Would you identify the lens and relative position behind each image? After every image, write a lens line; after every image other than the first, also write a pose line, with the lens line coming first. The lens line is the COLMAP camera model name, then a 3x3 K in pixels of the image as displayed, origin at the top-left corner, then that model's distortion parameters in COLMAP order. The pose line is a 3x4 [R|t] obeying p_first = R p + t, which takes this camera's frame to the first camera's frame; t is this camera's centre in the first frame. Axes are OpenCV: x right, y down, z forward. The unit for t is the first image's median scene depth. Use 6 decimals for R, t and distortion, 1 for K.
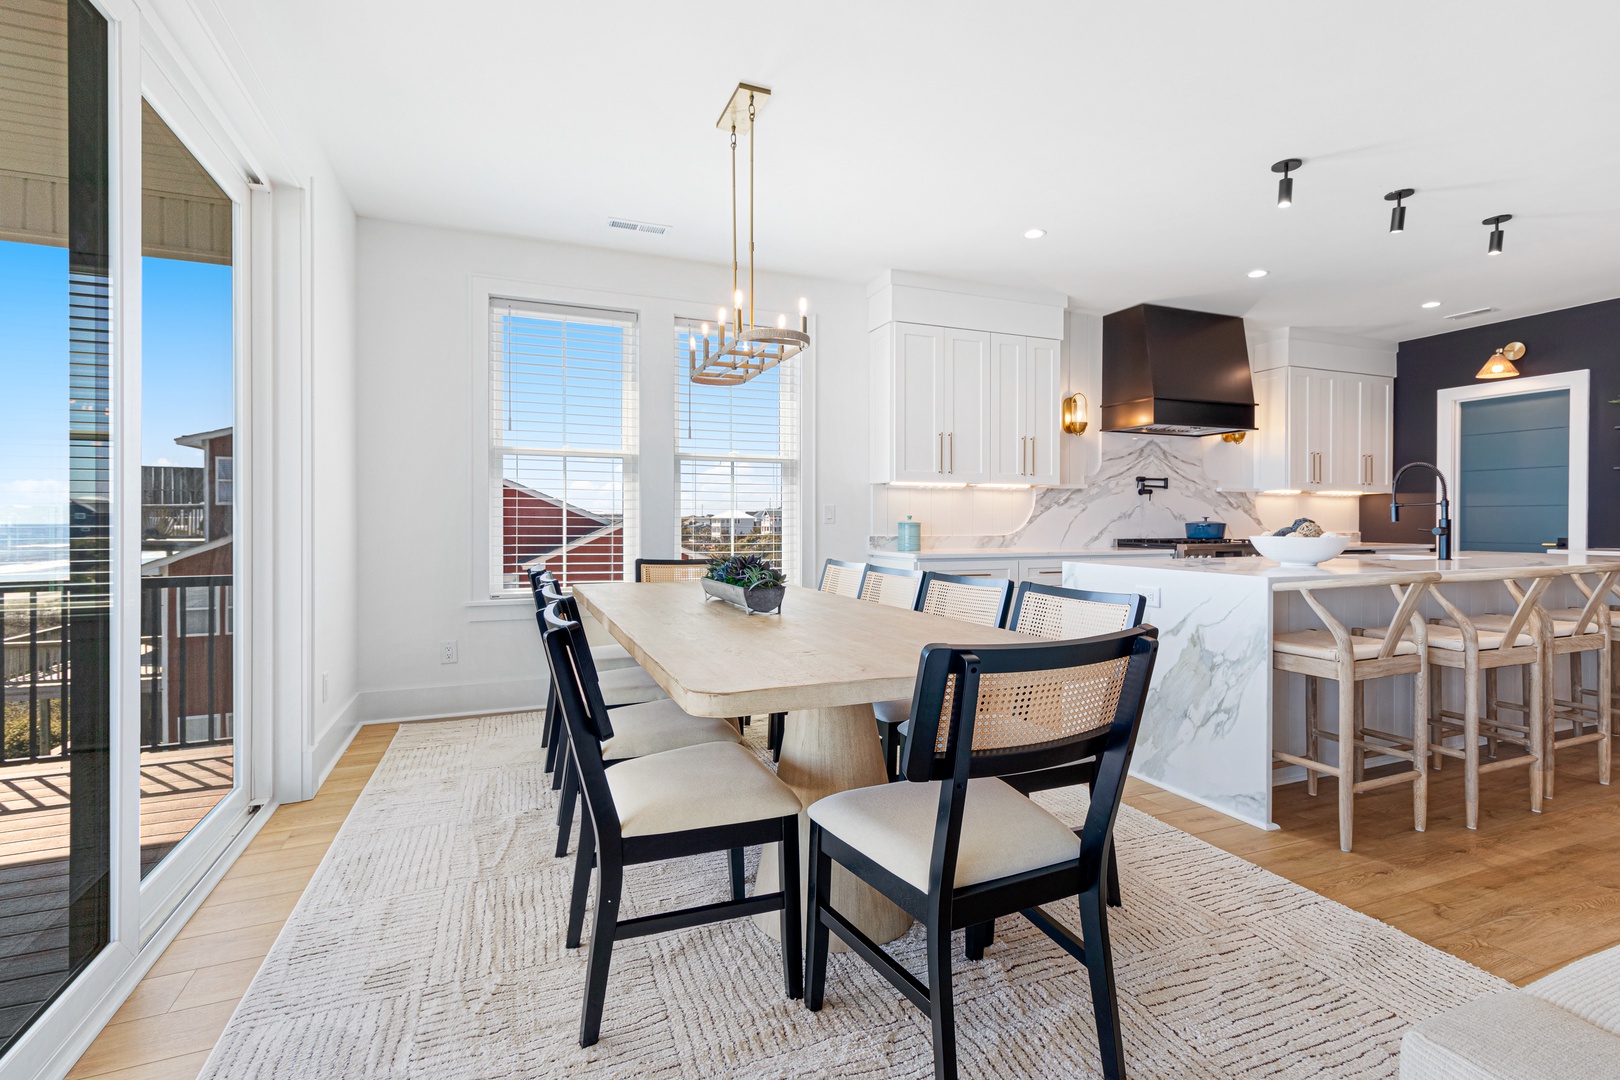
lens RADIAL K [[752.7, 0, 811.0], [0, 752.7, 523.0], [0, 0, 1]] dist [0.012803, -0.000464]
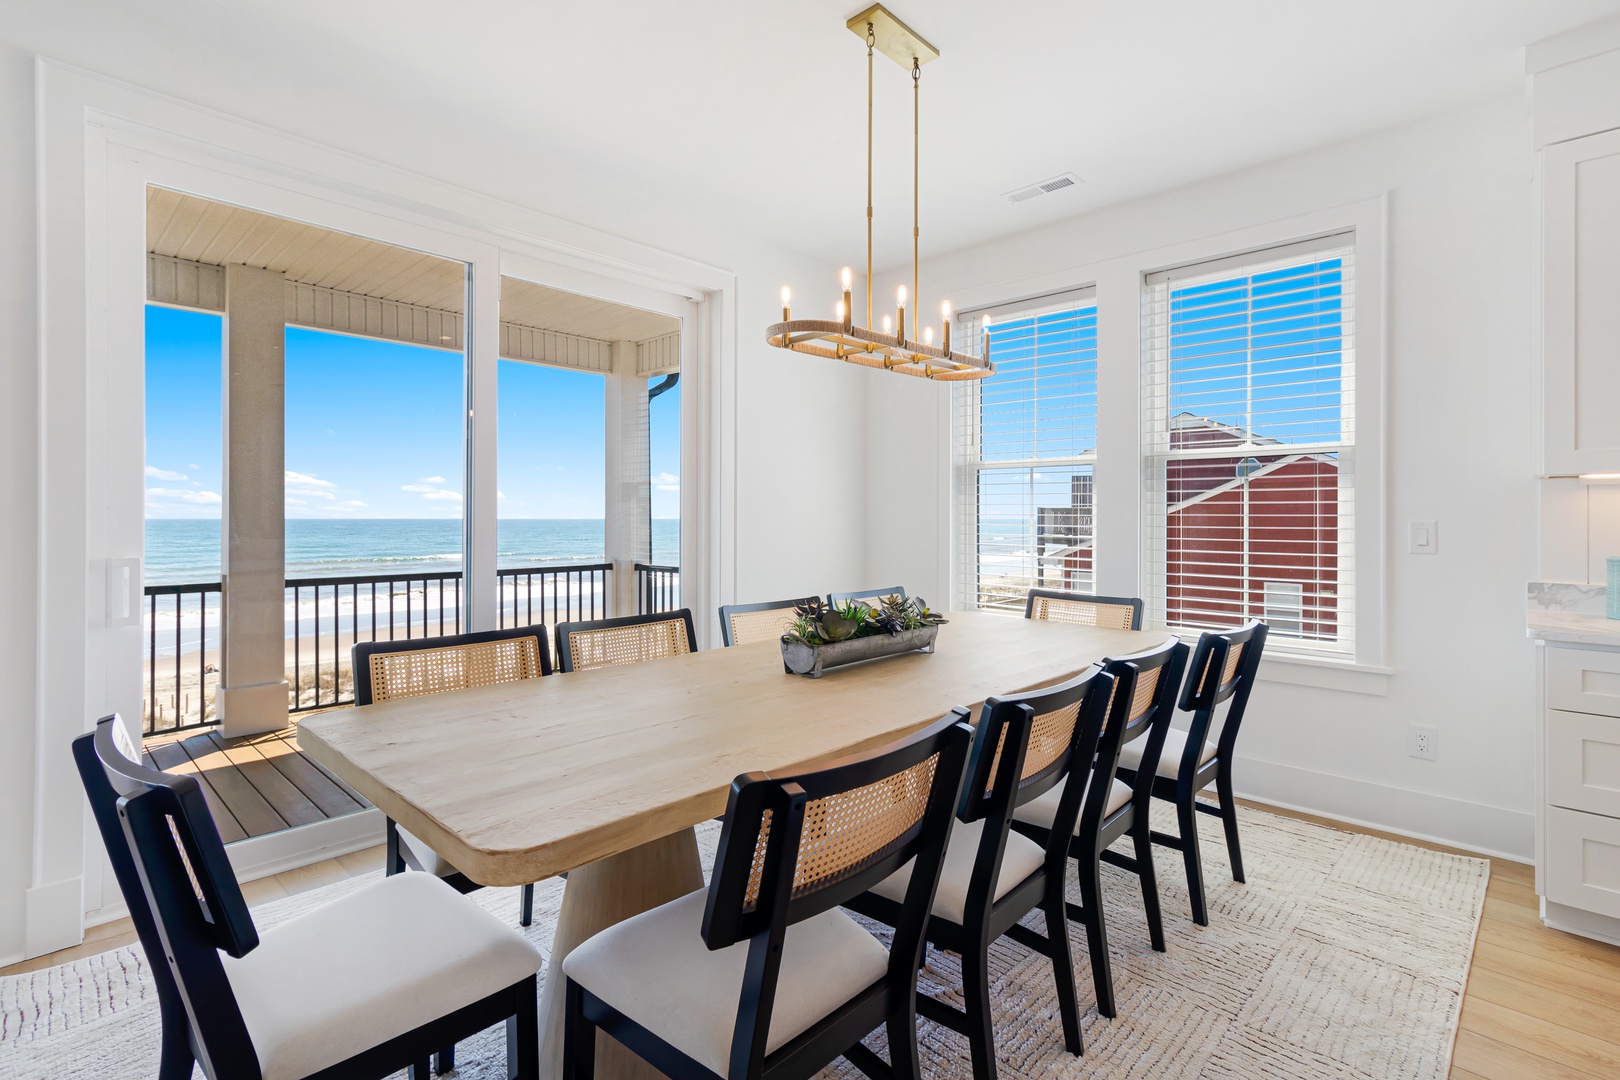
lens RADIAL K [[768.2, 0, 808.1], [0, 768.2, 510.2], [0, 0, 1]] dist [0.011015, -0.001250]
pose [[0.405588, -0.006919, -0.914030, 0.312885], [-0.004024, 0.999948, -0.009355, -0.021024], [0.914047, 0.007473, 0.405539, 0.295691]]
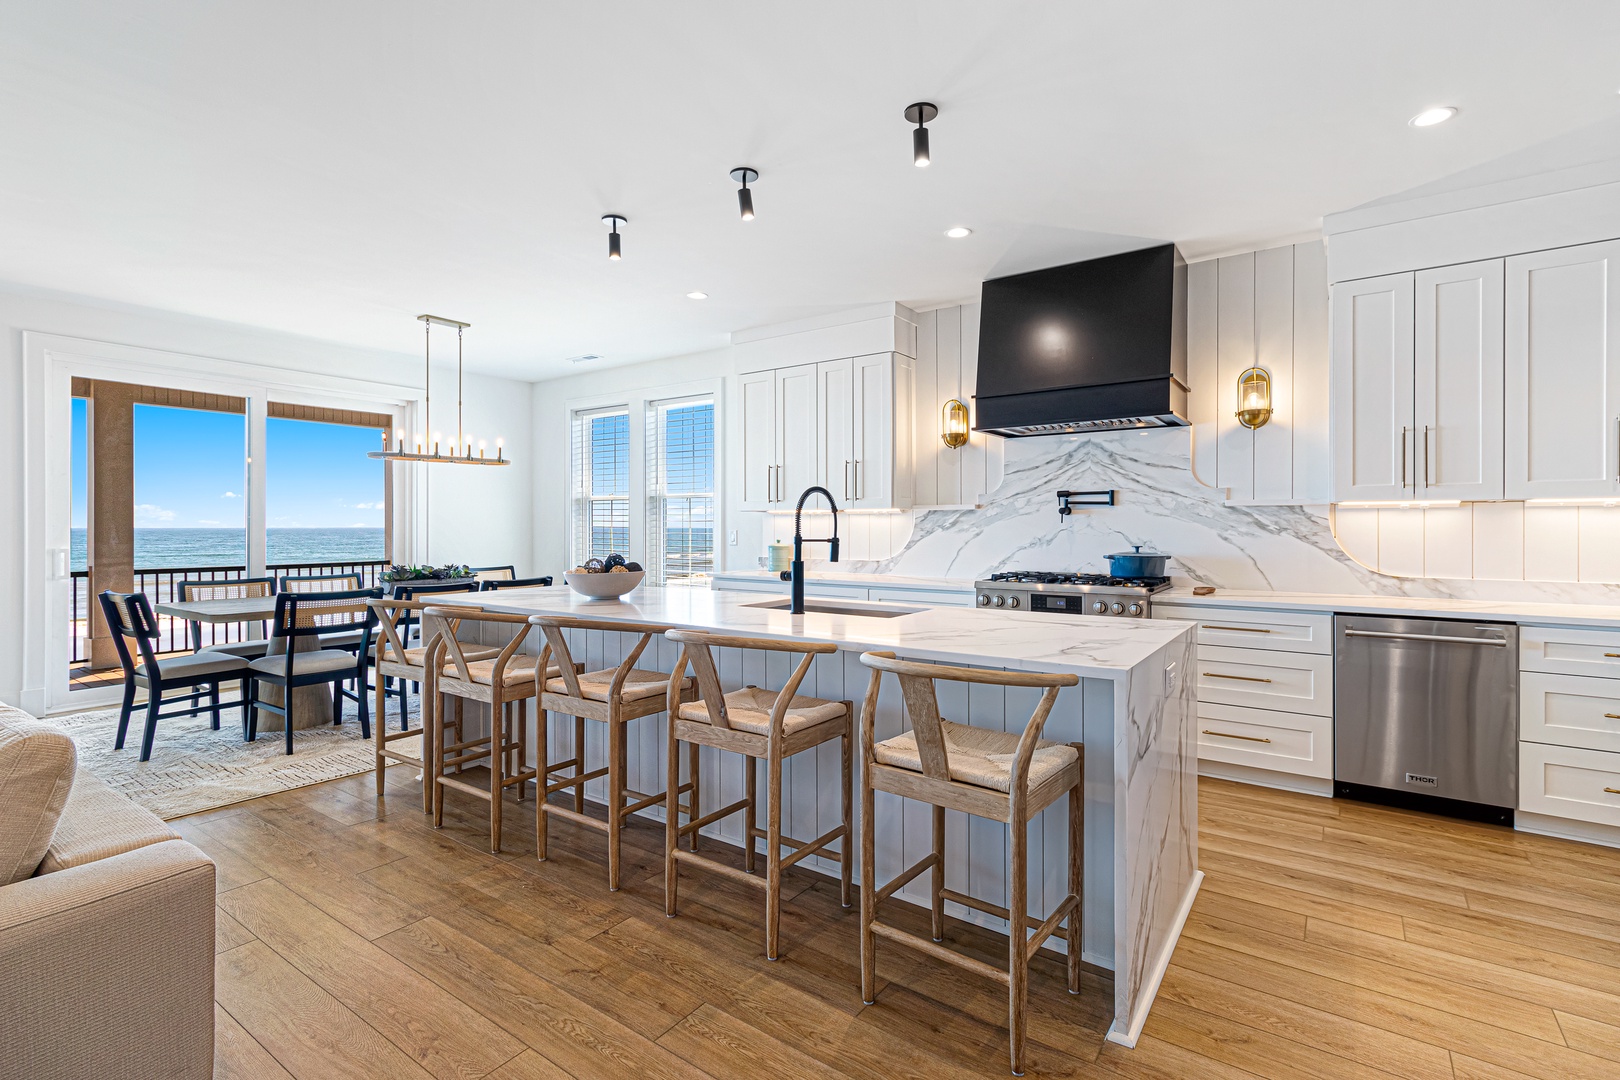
lens RADIAL K [[752.7, 0, 811.0], [0, 752.7, 523.0], [0, 0, 1]] dist [0.012803, -0.000464]
pose [[0.536630, -0.003725, -0.843809, 0.956655], [-0.002641, 0.999978, -0.006094, -0.024101], [0.843813, 0.005499, 0.536609, 0.384324]]
